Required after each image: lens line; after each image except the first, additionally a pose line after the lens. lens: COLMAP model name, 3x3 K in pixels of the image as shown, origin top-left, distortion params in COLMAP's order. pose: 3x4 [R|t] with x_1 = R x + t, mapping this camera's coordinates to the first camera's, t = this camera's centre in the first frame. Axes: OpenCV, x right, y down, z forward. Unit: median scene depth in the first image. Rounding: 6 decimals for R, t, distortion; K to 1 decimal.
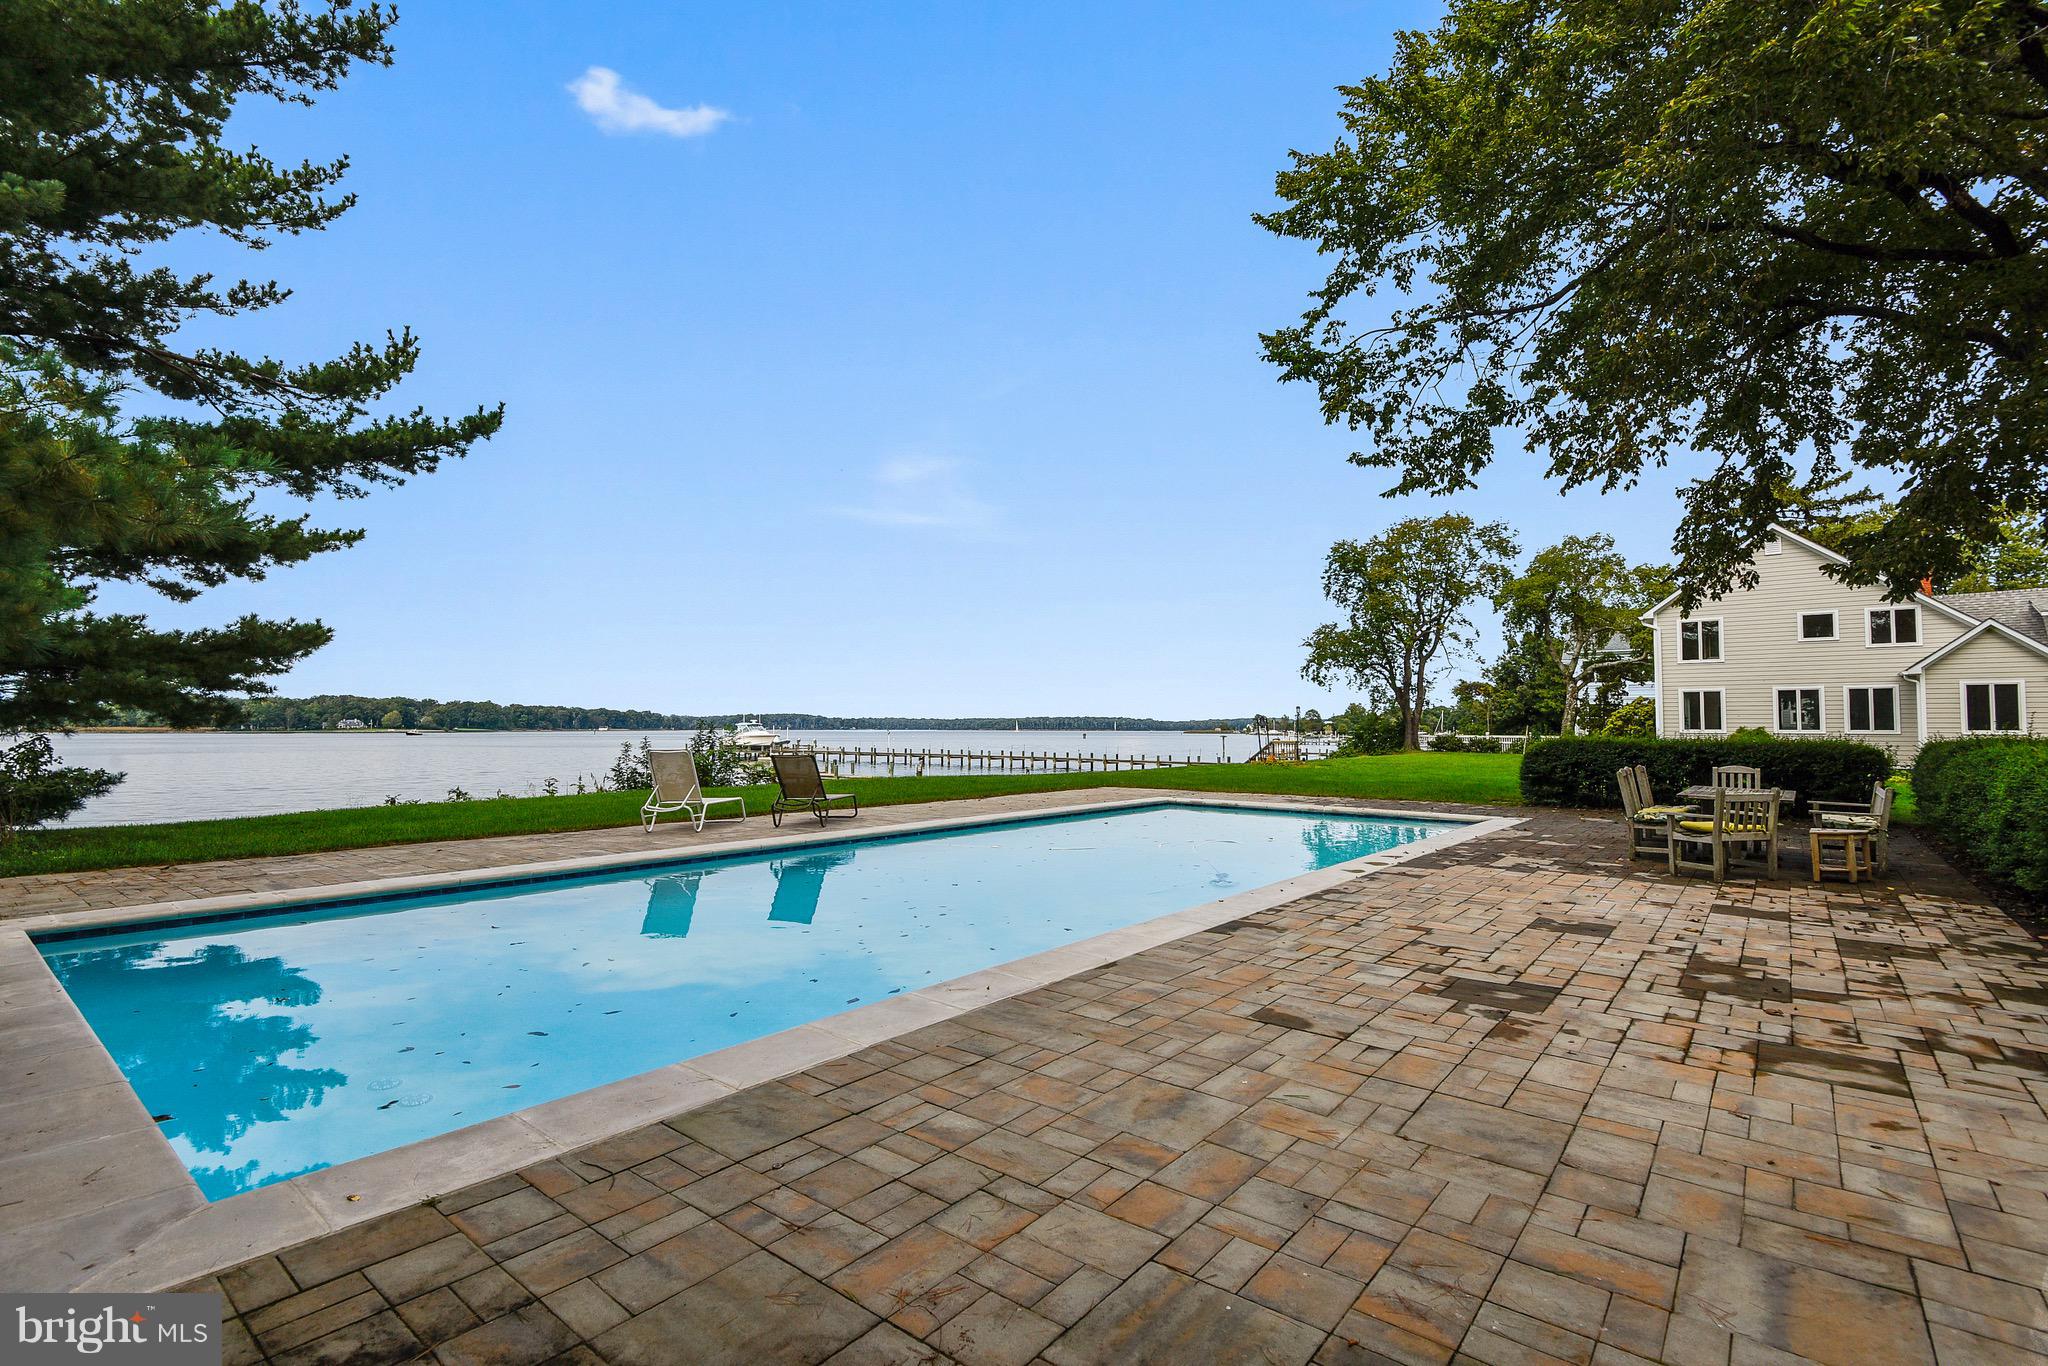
lens RADIAL K [[943.4, 0, 1024.0], [0, 943.4, 683.0], [0, 0, 1]] dist [-0.022880, -0.000048]
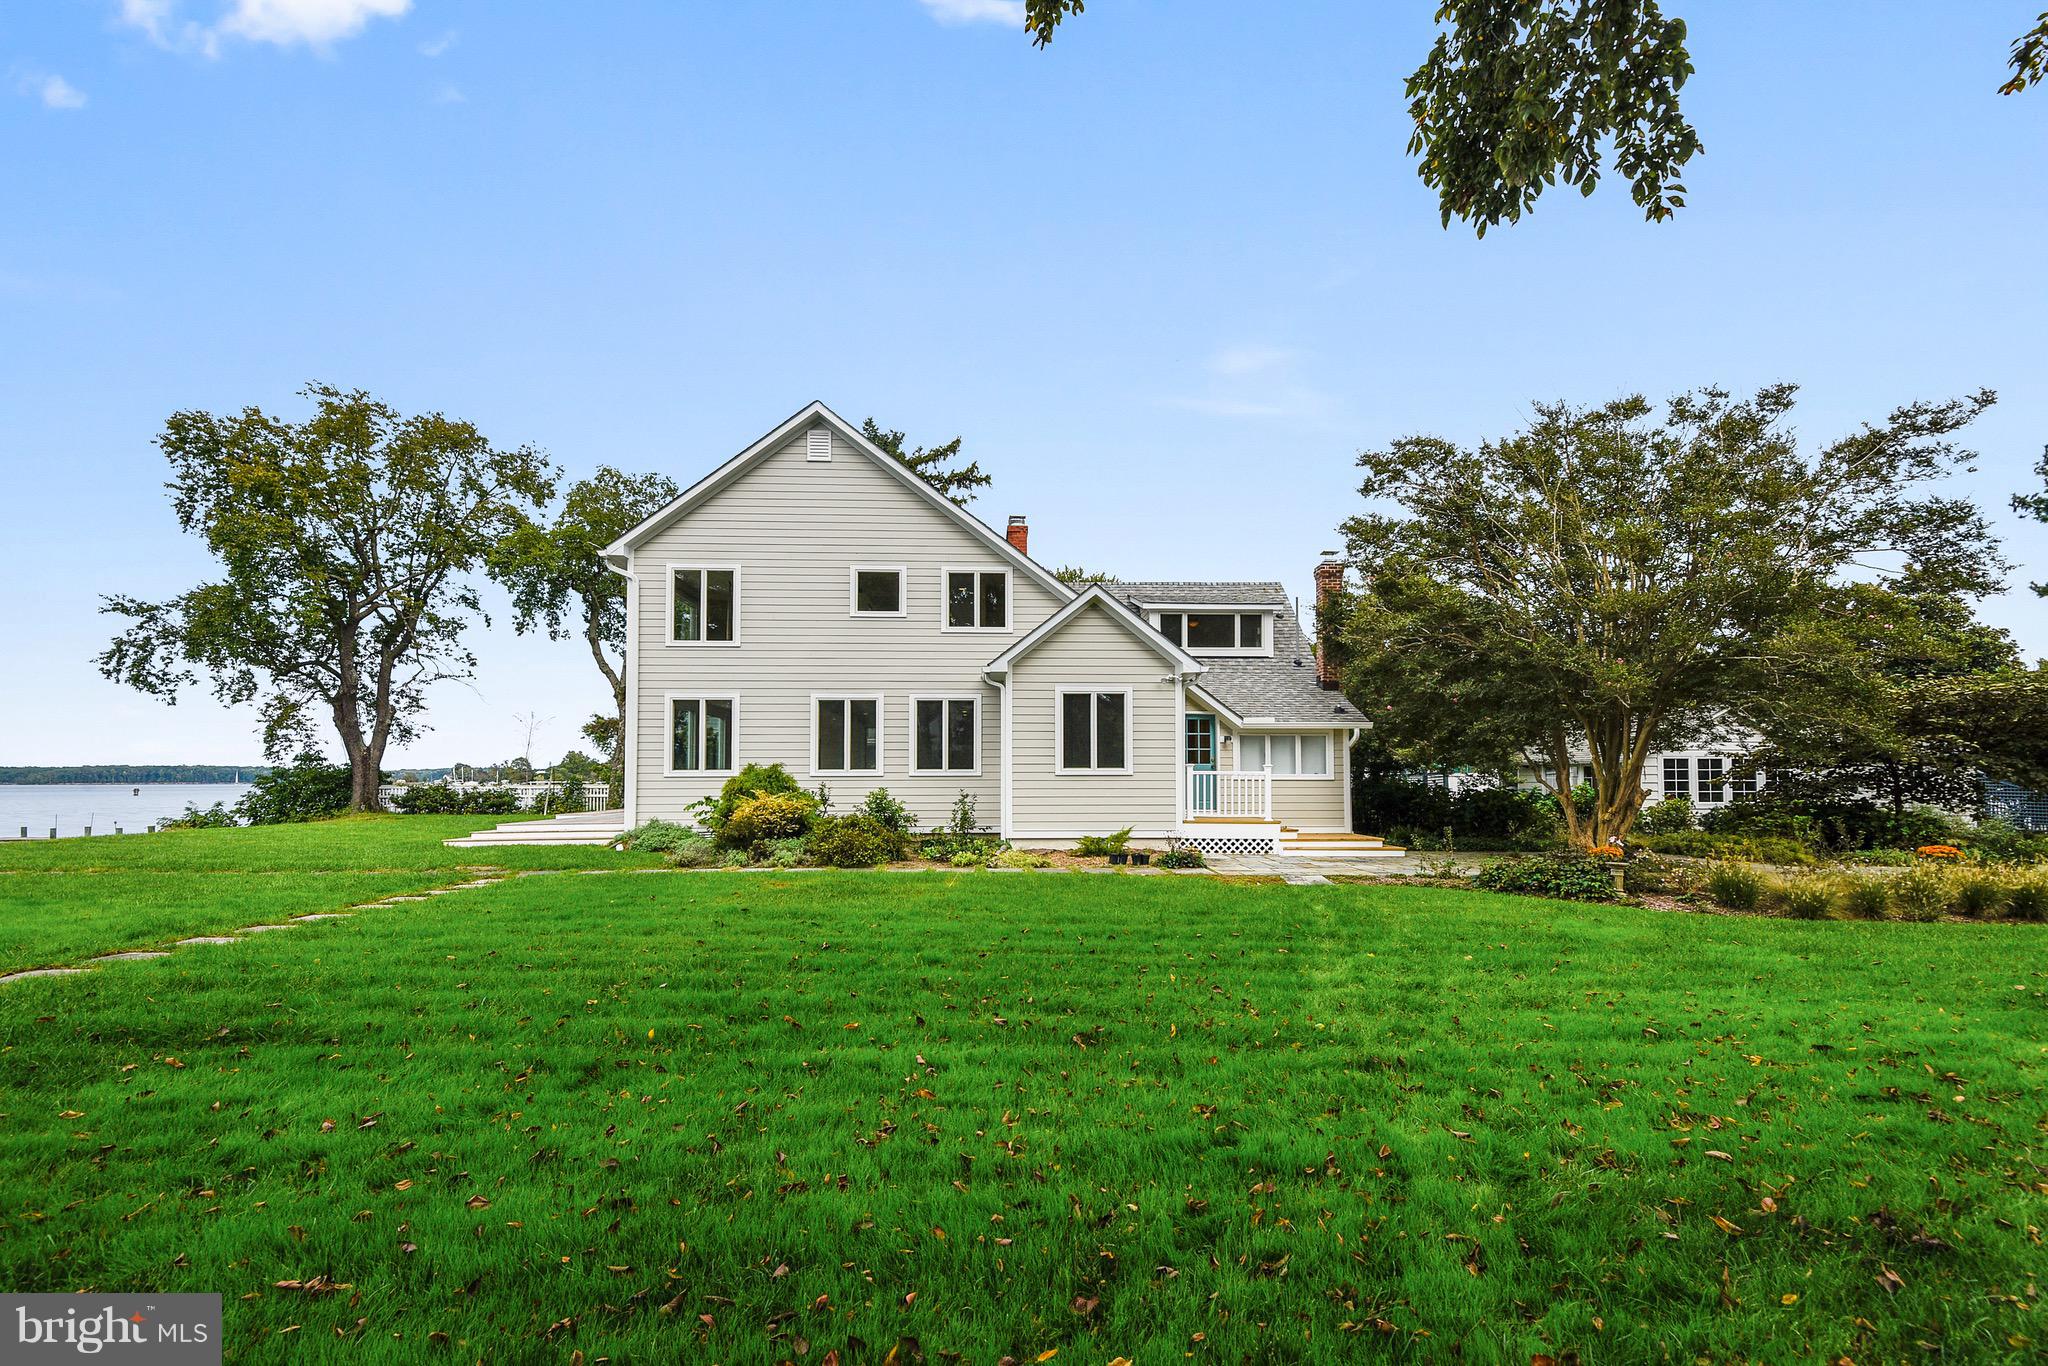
lens RADIAL K [[915.0, 0, 1006.7], [0, 915.0, 760.8], [0, 0, 1]] dist [0.000216, -0.000013]
pose [[0.736069, 0.005816, 0.676882, 0.522721], [-0.024843, 0.999522, 0.018427, 0.031761], [-0.676451, -0.030379, 0.735861, 0.515640]]
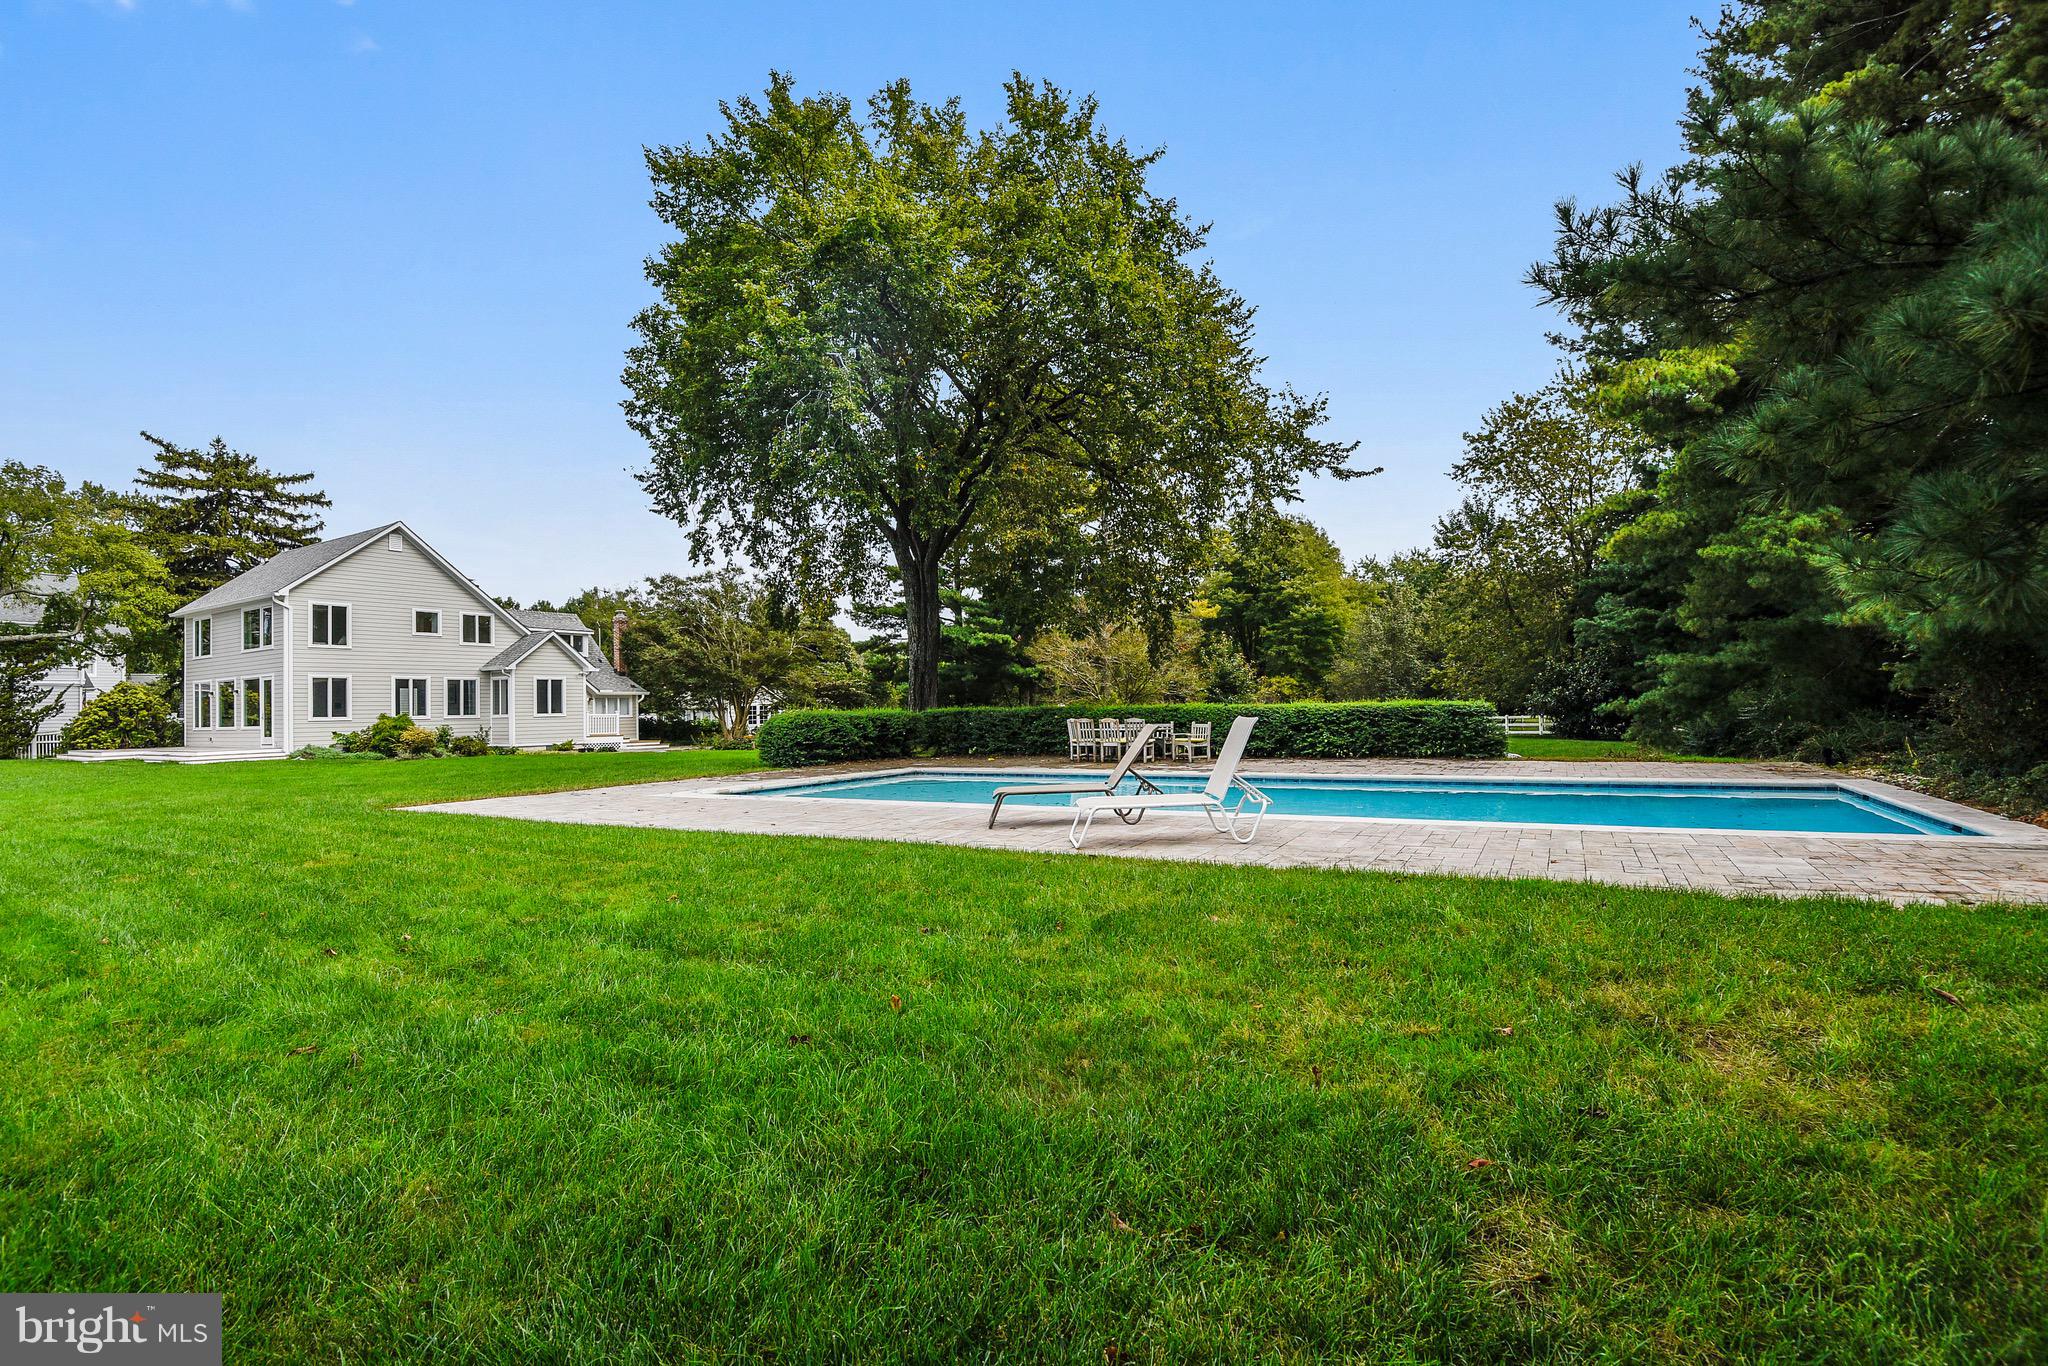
lens RADIAL K [[943.4, 0, 1024.0], [0, 943.4, 683.0], [0, 0, 1]] dist [-0.022880, -0.000048]
pose [[-0.161742, 0.026630, 0.986474, -0.351167], [-0.023999, 0.999234, -0.030909, 0.028043], [-0.986541, -0.028674, -0.160980, 0.470189]]
